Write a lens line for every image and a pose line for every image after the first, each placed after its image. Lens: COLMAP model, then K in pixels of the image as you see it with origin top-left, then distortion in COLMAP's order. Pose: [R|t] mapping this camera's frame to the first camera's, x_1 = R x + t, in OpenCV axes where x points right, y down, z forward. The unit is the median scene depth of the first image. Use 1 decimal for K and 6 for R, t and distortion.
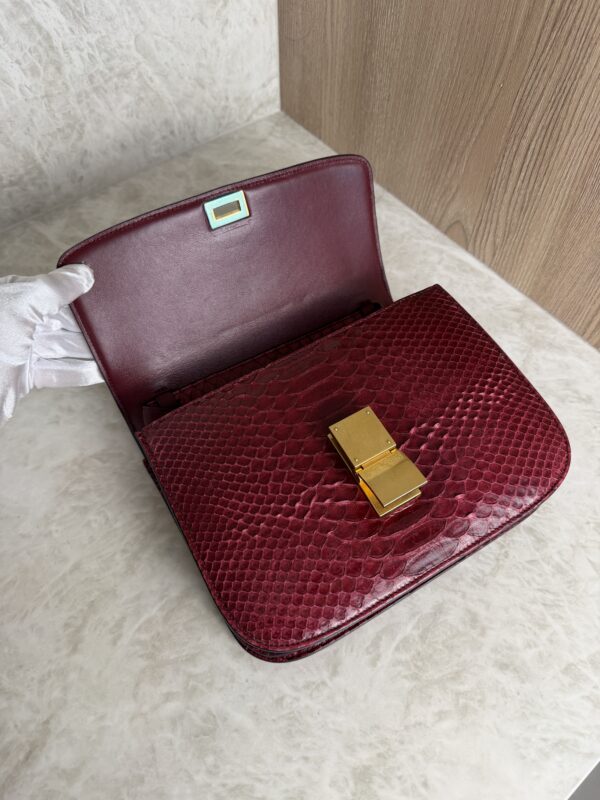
lens RADIAL K [[583.5, 0, 295.9], [0, 583.5, 401.5], [0, 0, 1]] dist [-0.024853, 0.004763]
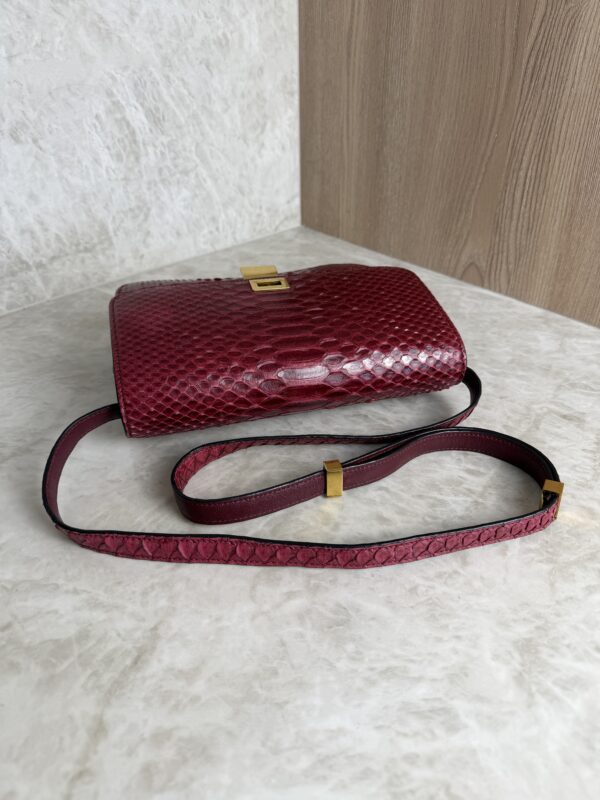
lens RADIAL K [[579.4, 0, 300.0], [0, 579.4, 400.0], [0, 0, 1]] dist [-0.011297, -0.007435]
pose [[0.996605, -0.055883, 0.060468, -0.232333], [0.074653, 0.923072, -0.377313, 0.545888], [-0.034731, 0.380546, 0.924110, 0.056908]]
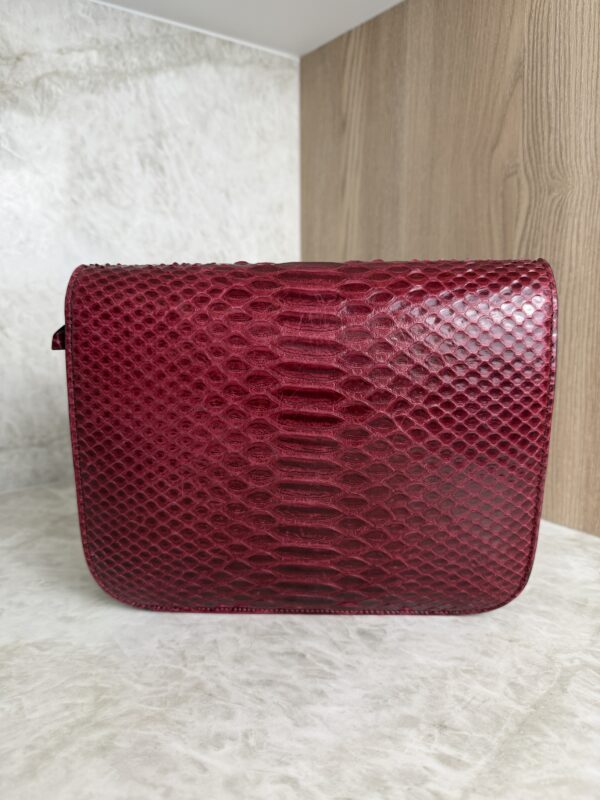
lens RADIAL K [[587.7, 0, 300.0], [0, 587.7, 400.0], [0, 0, 1]] dist [-0.040346, 0.013759]
pose [[0.999515, -0.003456, -0.030944, 0.005007], [-0.020332, 0.680263, -0.732686, 0.488090], [0.023582, 0.732960, 0.679863, 0.365101]]
